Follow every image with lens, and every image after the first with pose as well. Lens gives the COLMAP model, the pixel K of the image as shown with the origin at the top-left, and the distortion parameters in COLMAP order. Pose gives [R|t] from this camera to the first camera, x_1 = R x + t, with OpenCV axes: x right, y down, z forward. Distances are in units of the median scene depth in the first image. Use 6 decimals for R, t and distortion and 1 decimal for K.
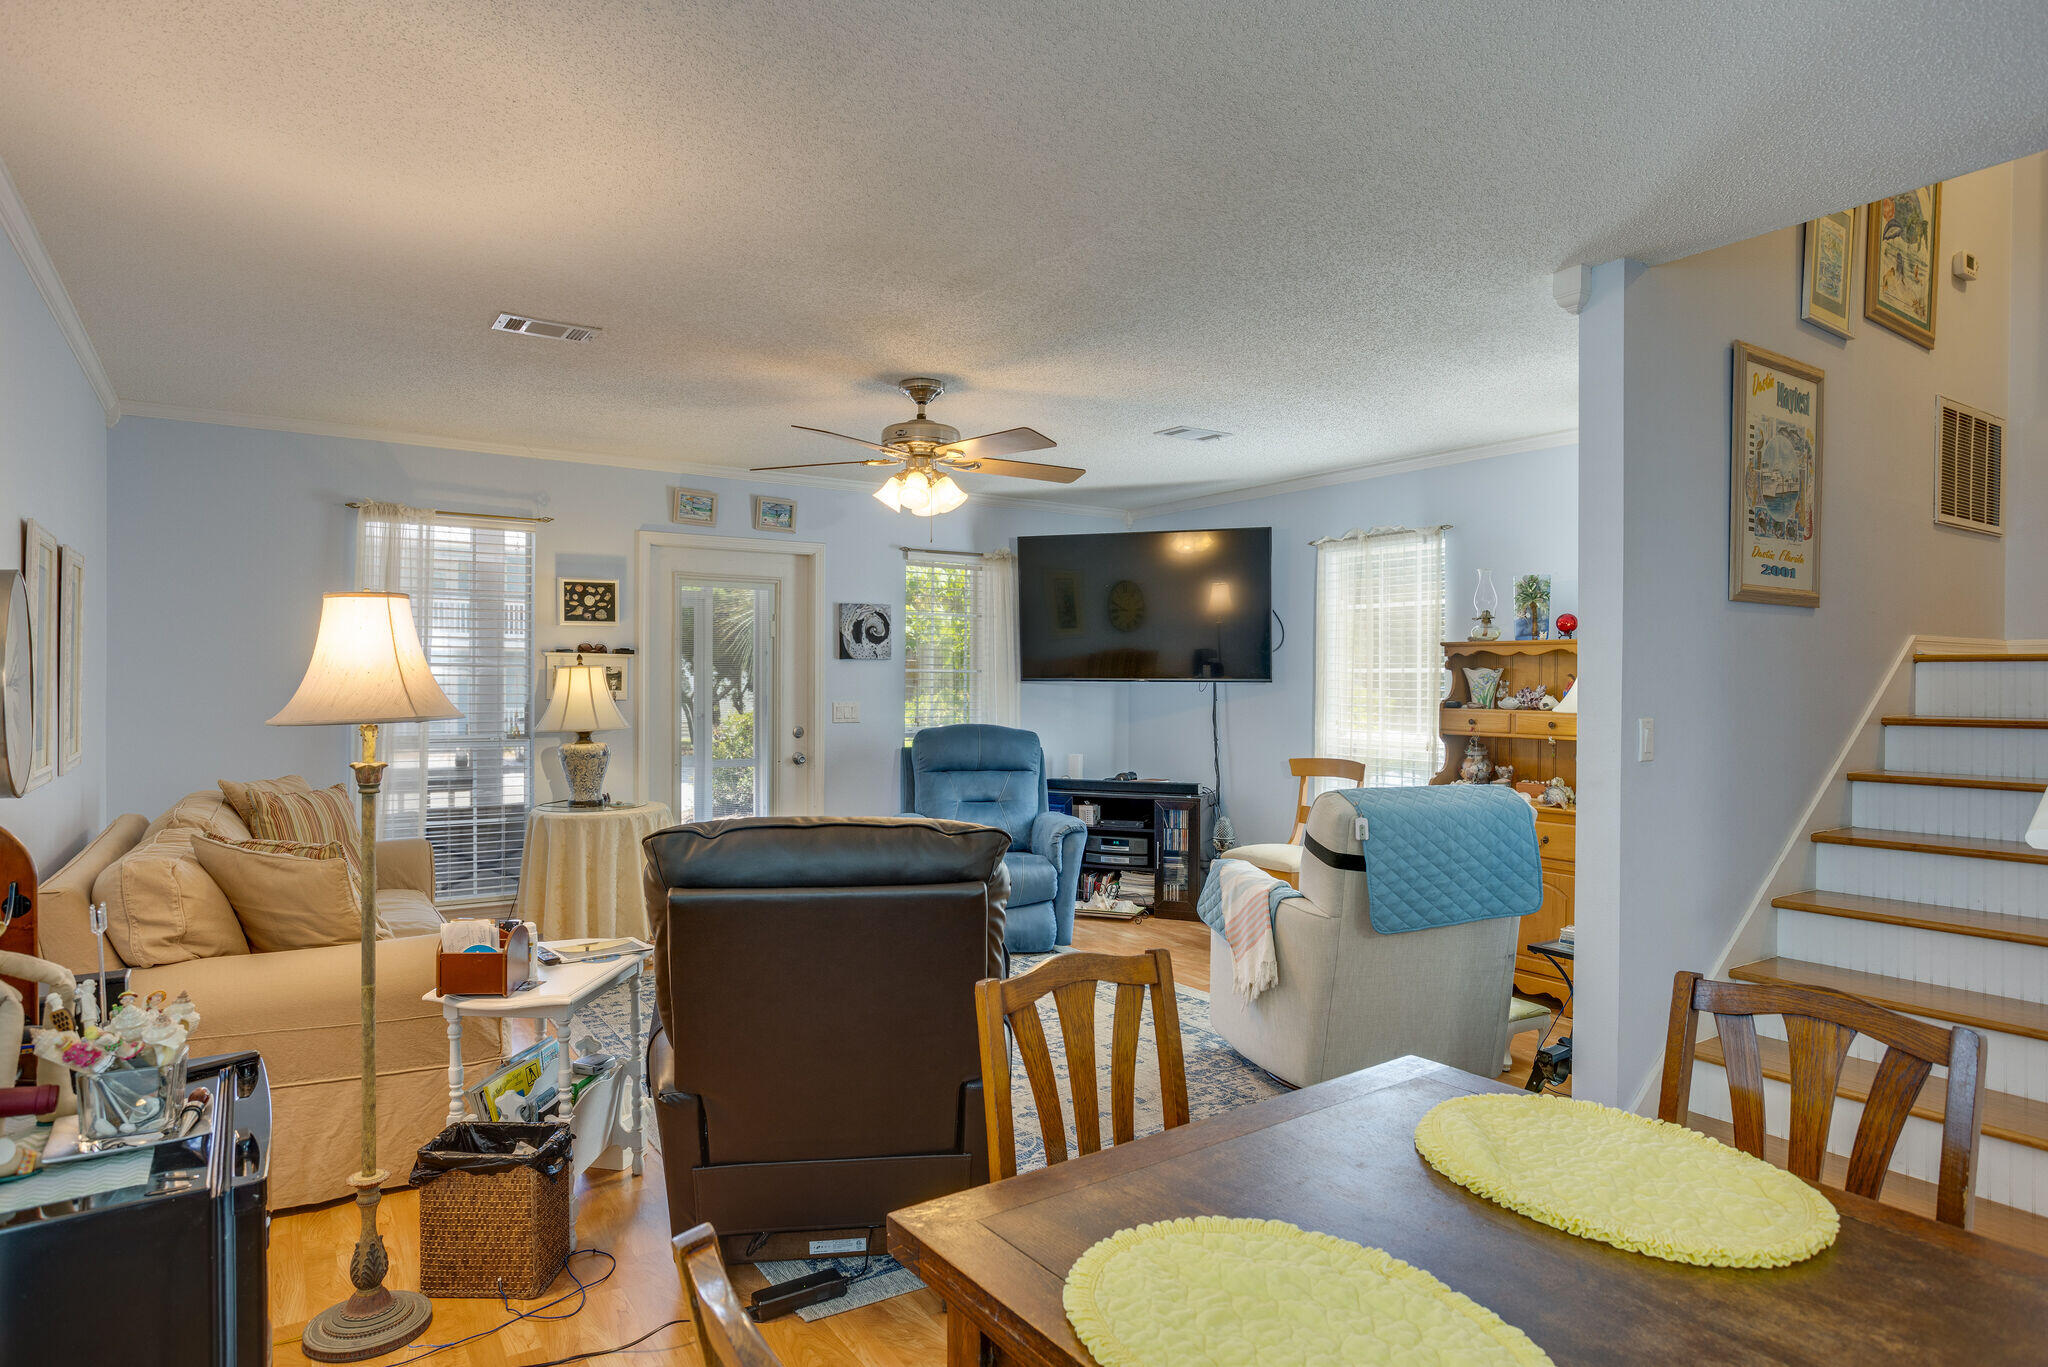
lens RADIAL K [[1174.7, 0, 1024.0], [0, 1174.7, 683.5], [0, 0, 1]] dist [0.002867, 0.000191]
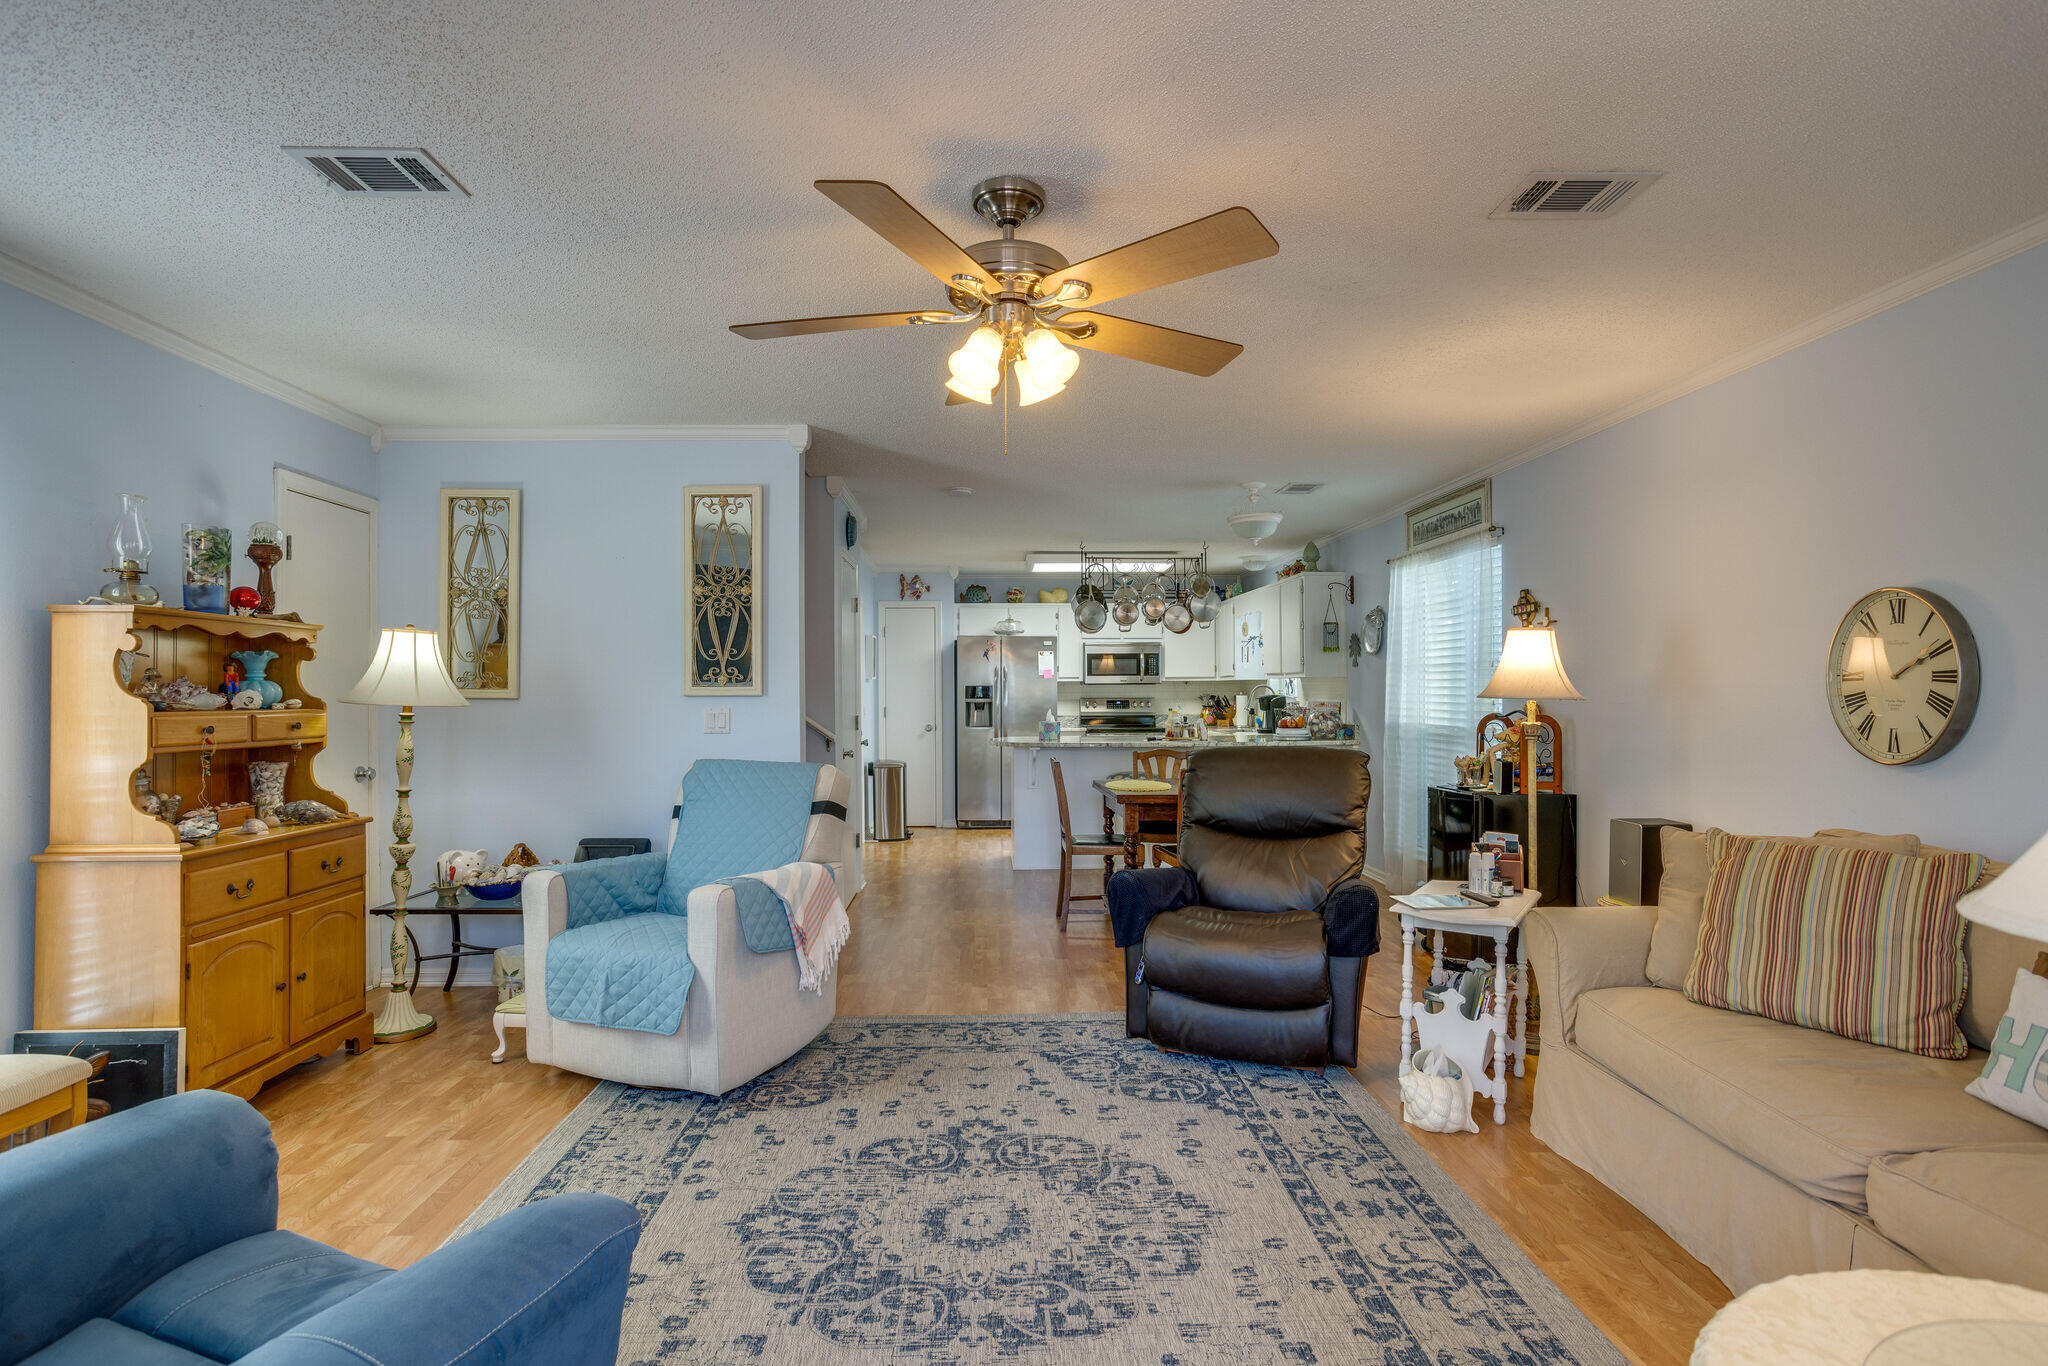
lens RADIAL K [[991.9, 0, 1024.0], [0, 991.9, 683.0], [0, 0, 1]] dist [-0.001952, 0.000013]
pose [[-0.838956, 0.007046, 0.544153, -0.310374], [0.004881, 0.999973, -0.005423, 0.012007], [-0.544177, -0.001894, -0.838968, 1.209768]]
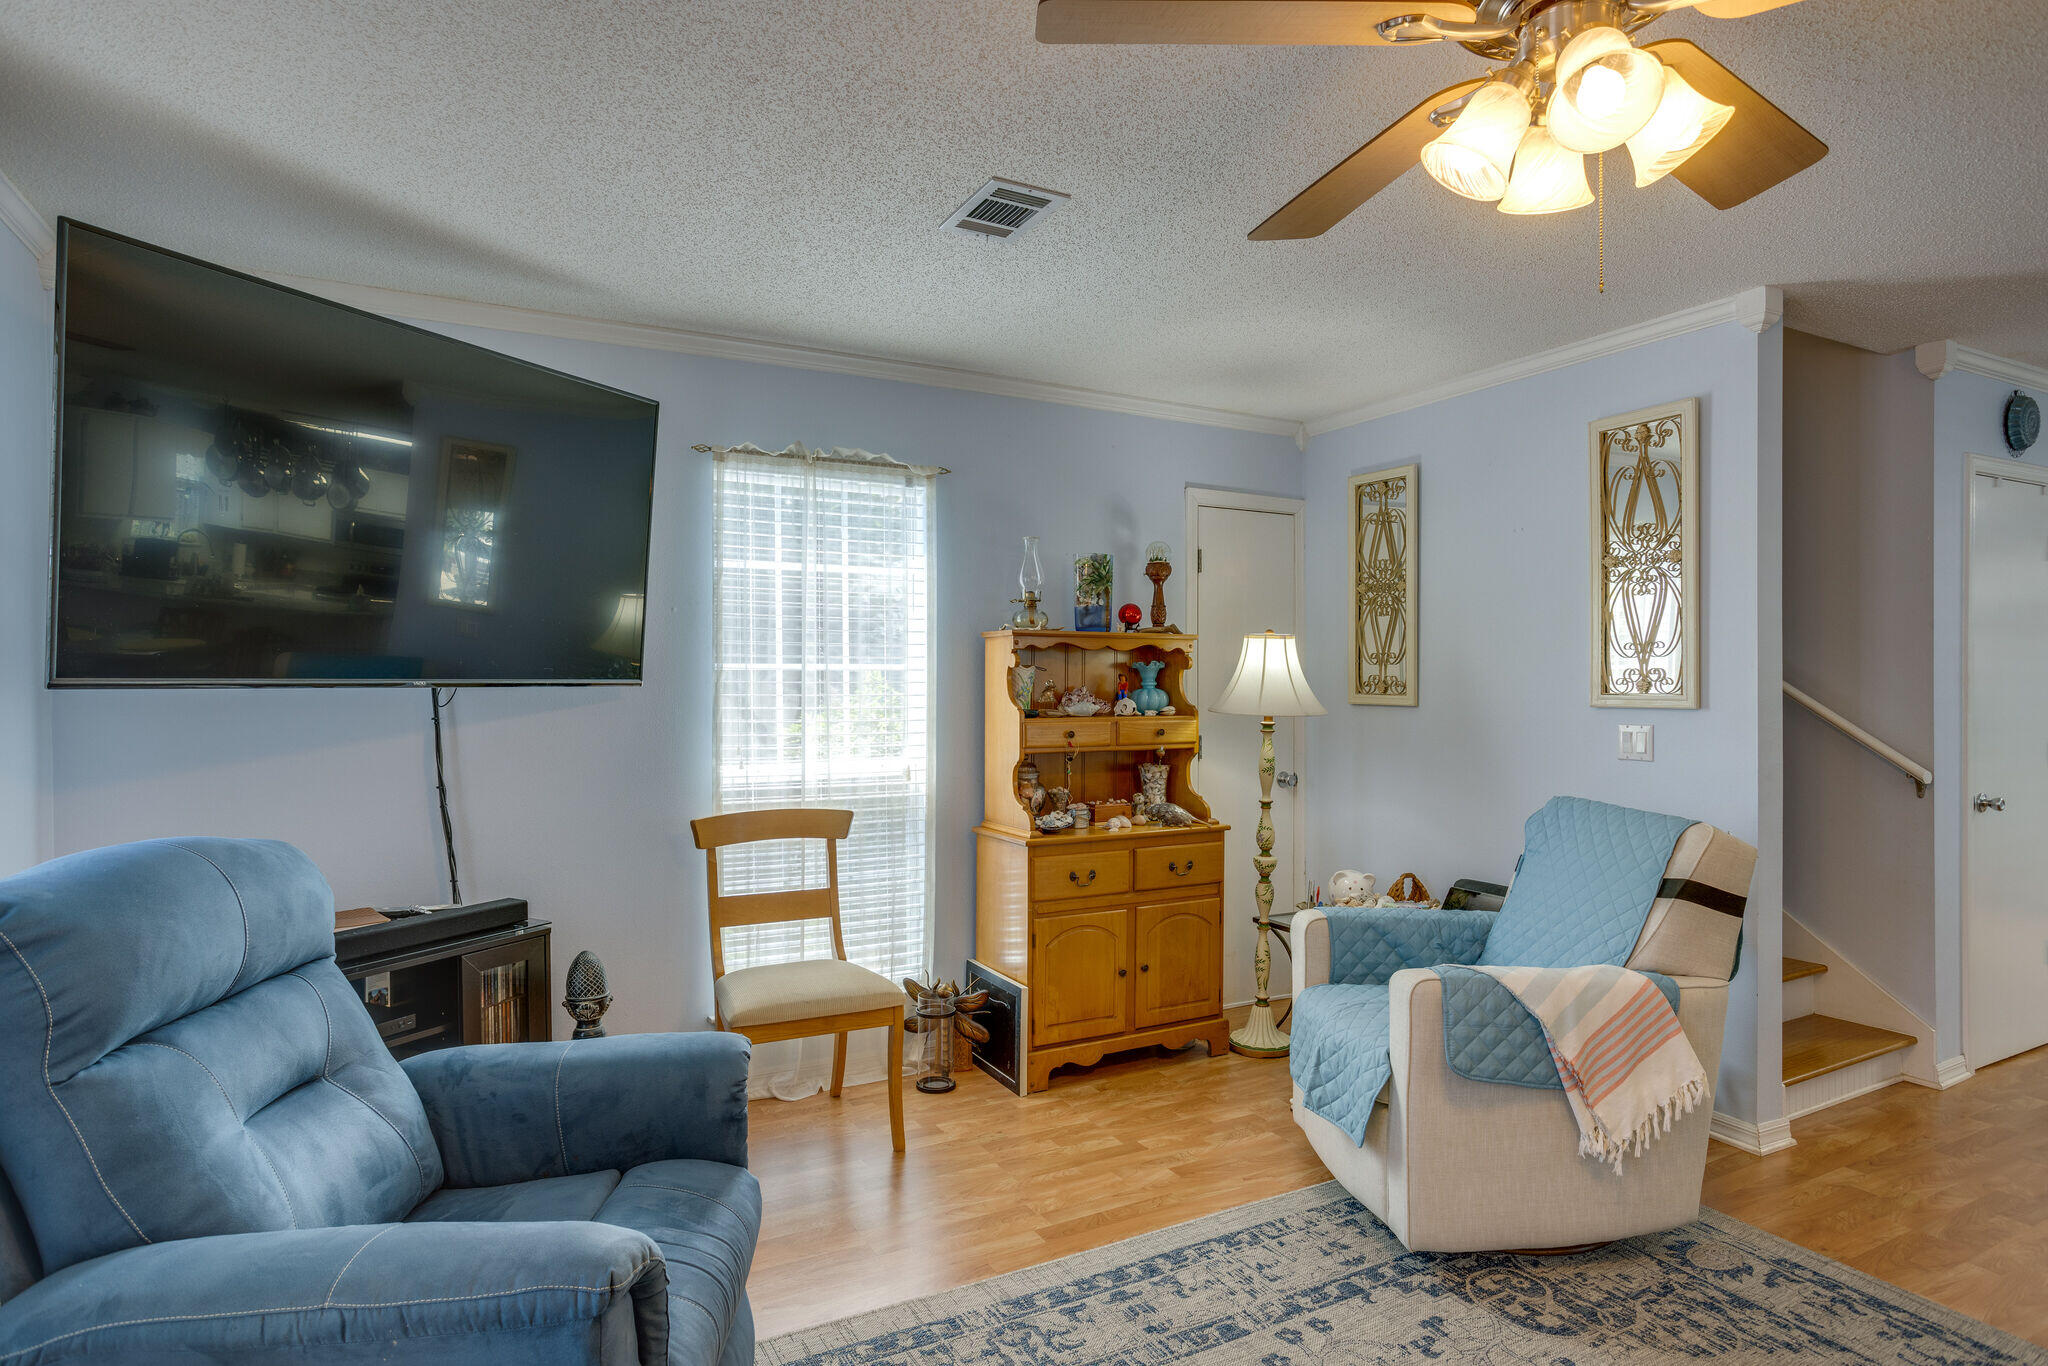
lens RADIAL K [[1130.2, 0, 1024.0], [0, 1130.2, 683.0], [0, 0, 1]] dist [-0.054014, 0.040560]
pose [[0.117829, -0.002525, 0.993031, -0.349399], [0.006336, 0.999978, 0.001791, -0.002526], [-0.993014, 0.006081, 0.117843, 0.912036]]
